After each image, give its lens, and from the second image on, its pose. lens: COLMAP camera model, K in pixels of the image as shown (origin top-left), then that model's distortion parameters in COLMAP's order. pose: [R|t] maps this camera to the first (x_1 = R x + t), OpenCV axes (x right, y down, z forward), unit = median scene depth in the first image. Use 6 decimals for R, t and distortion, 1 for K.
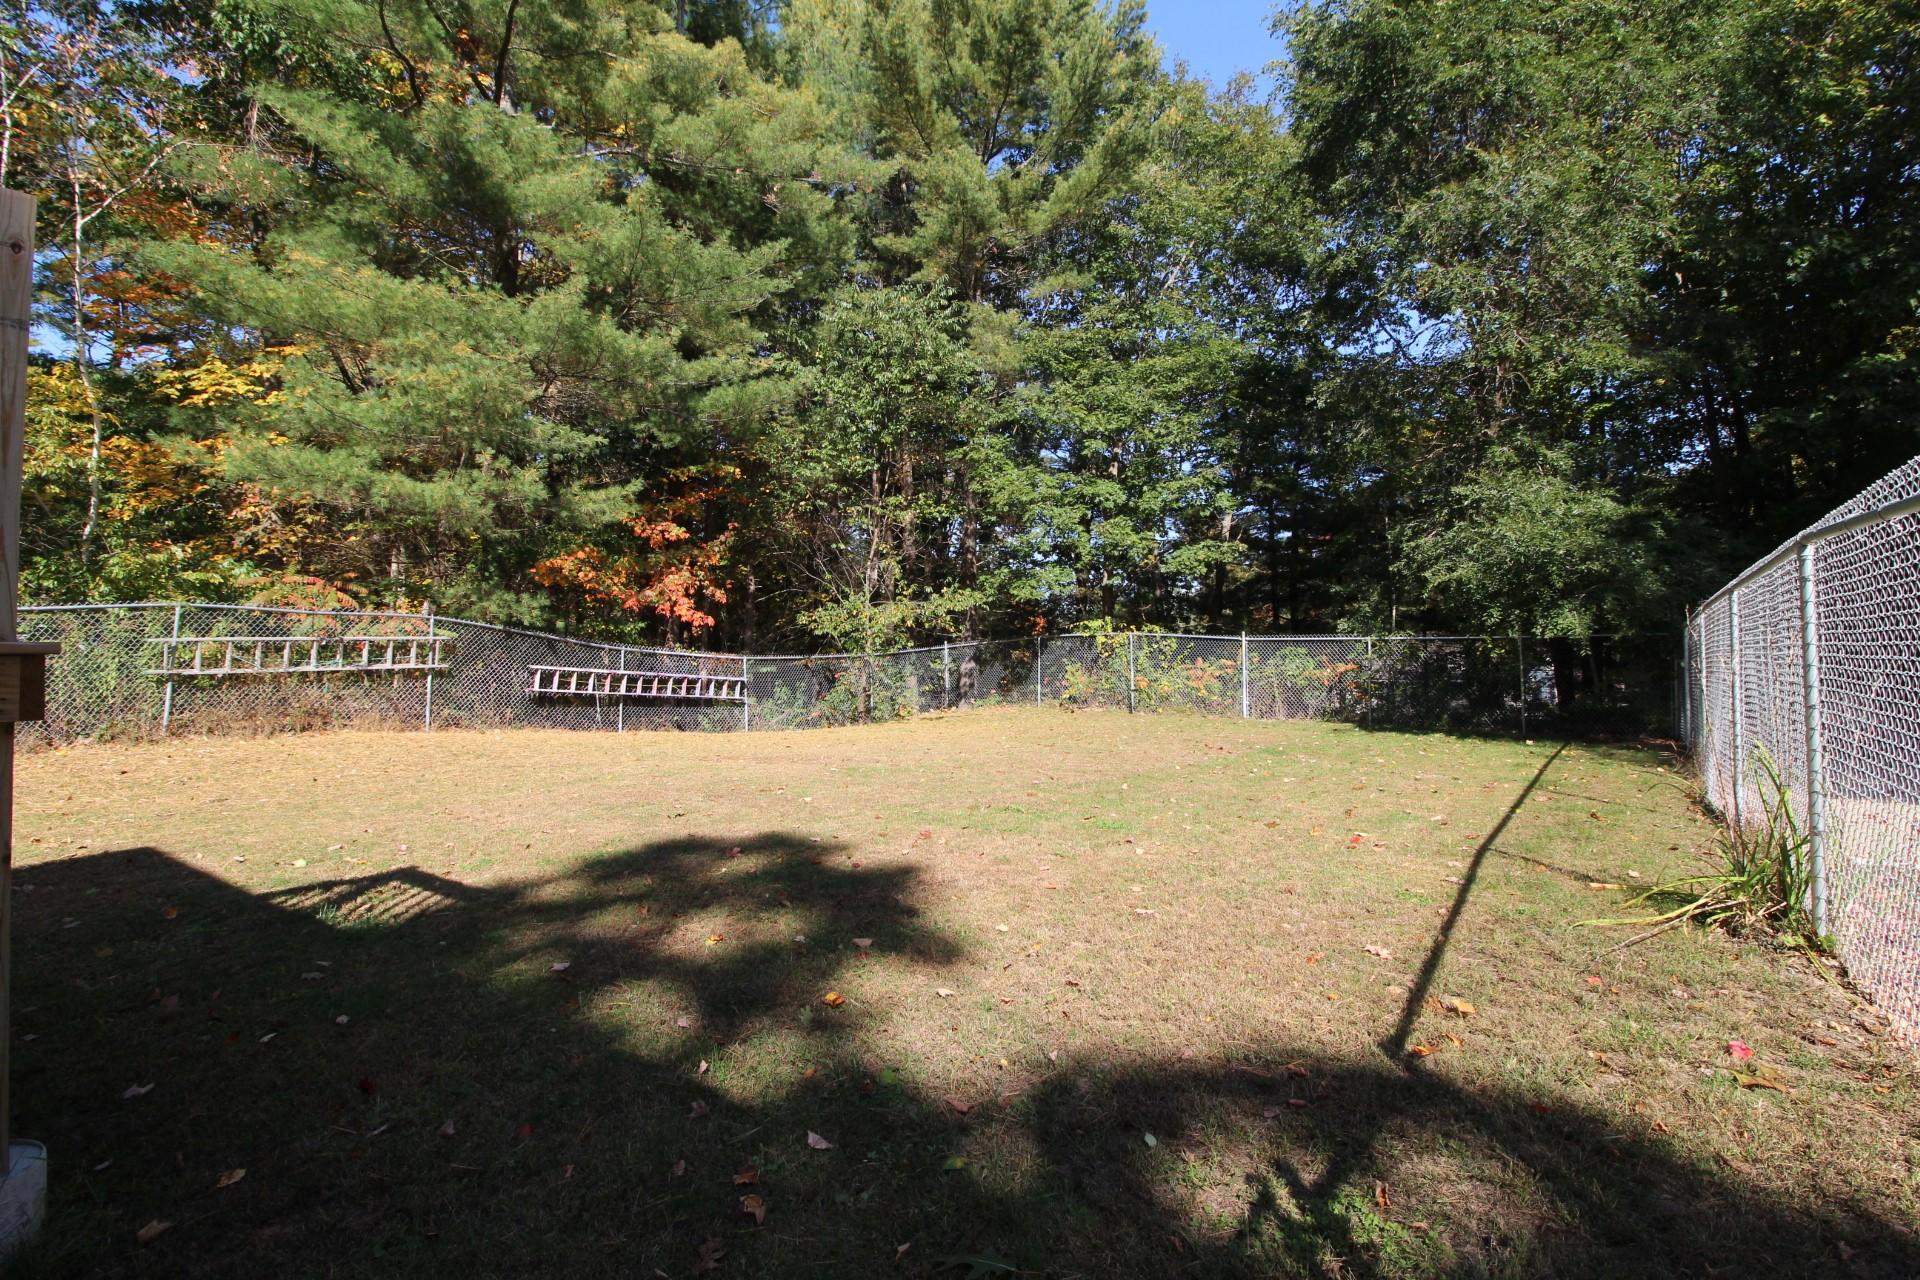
lens RADIAL K [[893.7, 0, 947.9], [0, 893.7, 633.2], [0, 0, 1]] dist [-0.021164, -0.002944]
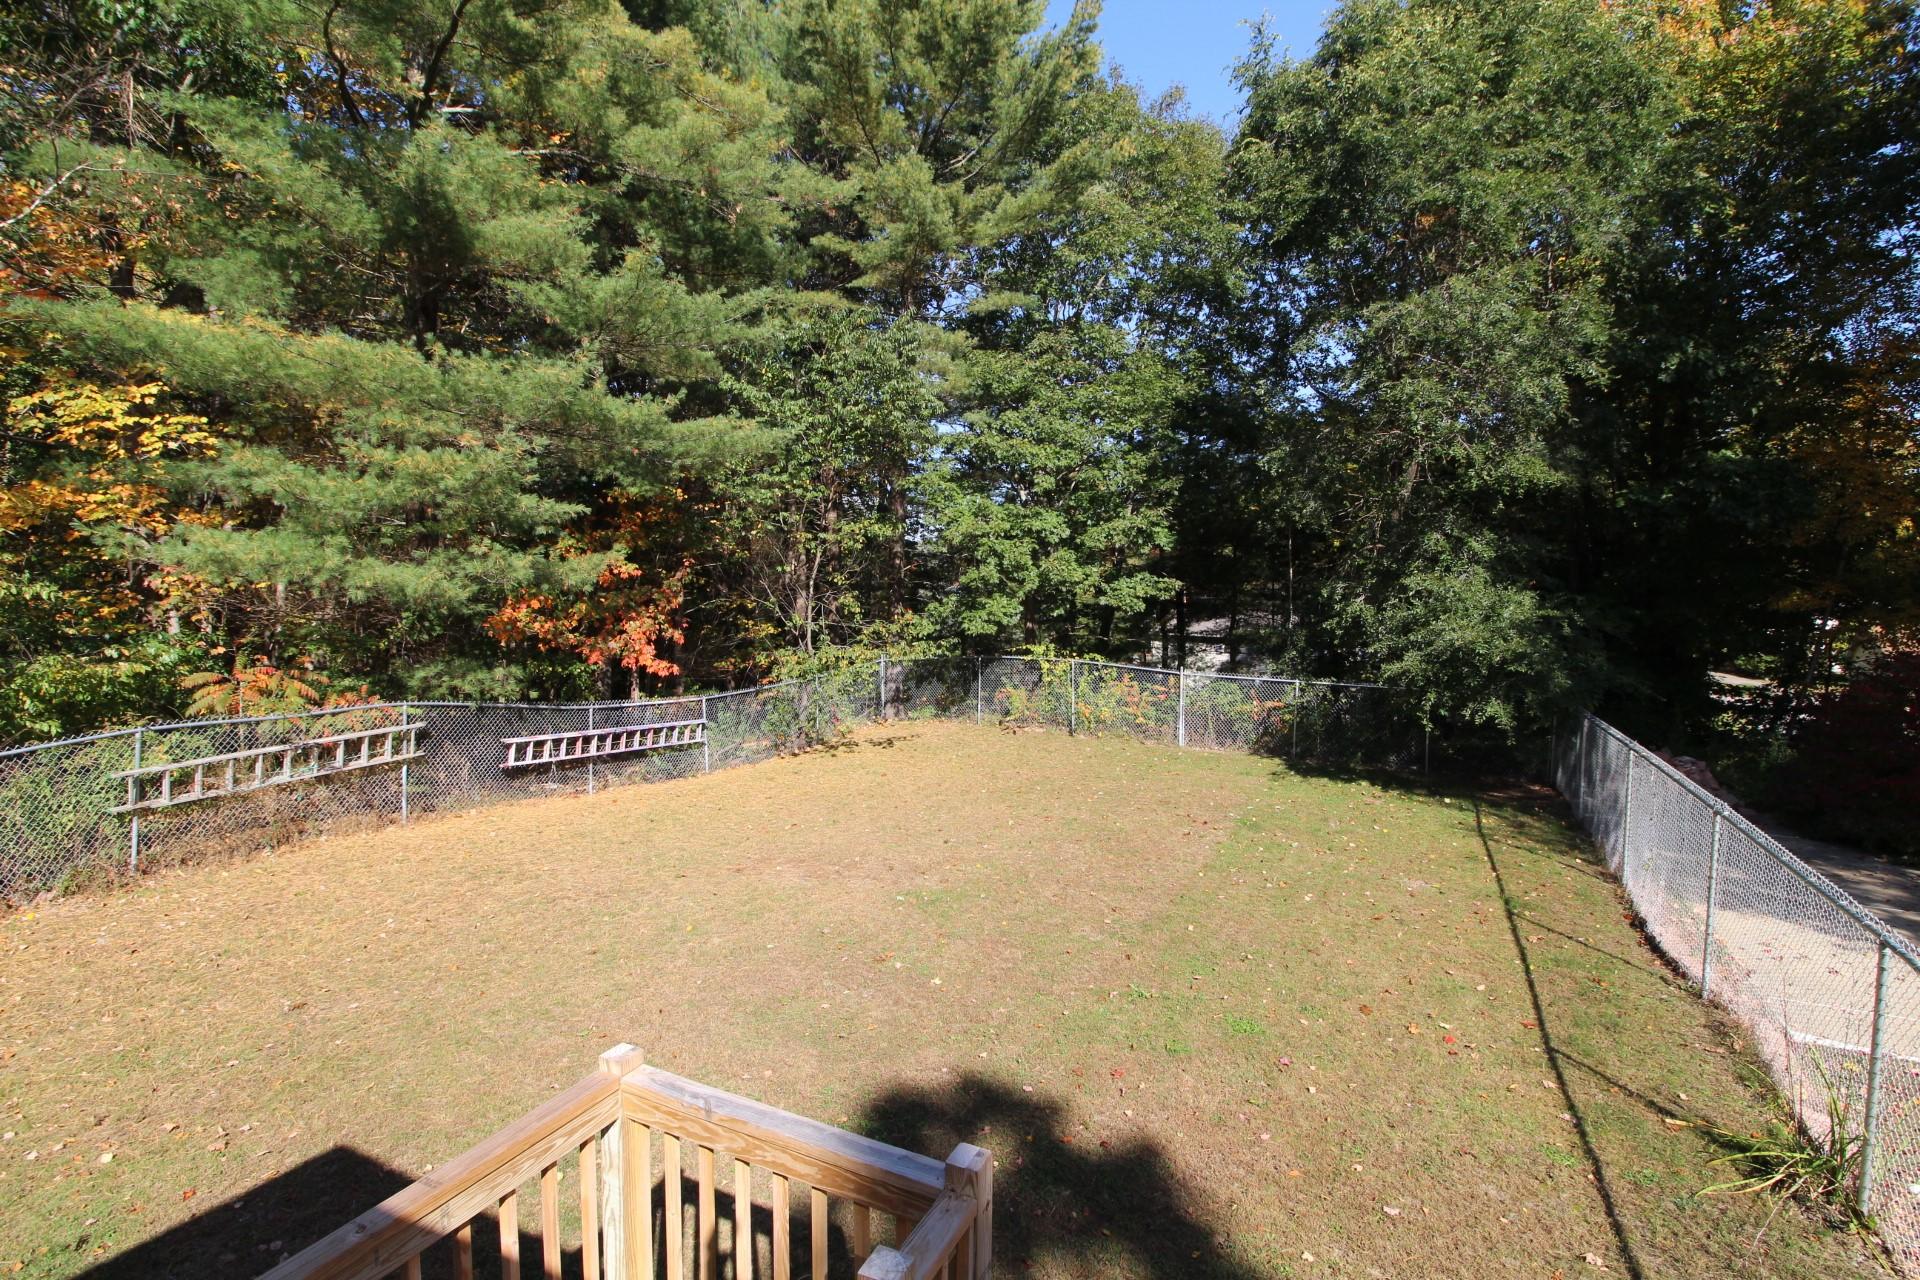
lens RADIAL K [[893.7, 0, 959.4], [0, 893.7, 650.4], [0, 0, 1]] dist [-0.021164, -0.002944]
pose [[0.983872, -0.002932, 0.178853, -0.133147], [-0.014327, 0.995362, 0.095127, -0.129014], [-0.178302, -0.096155, 0.979266, -0.005397]]
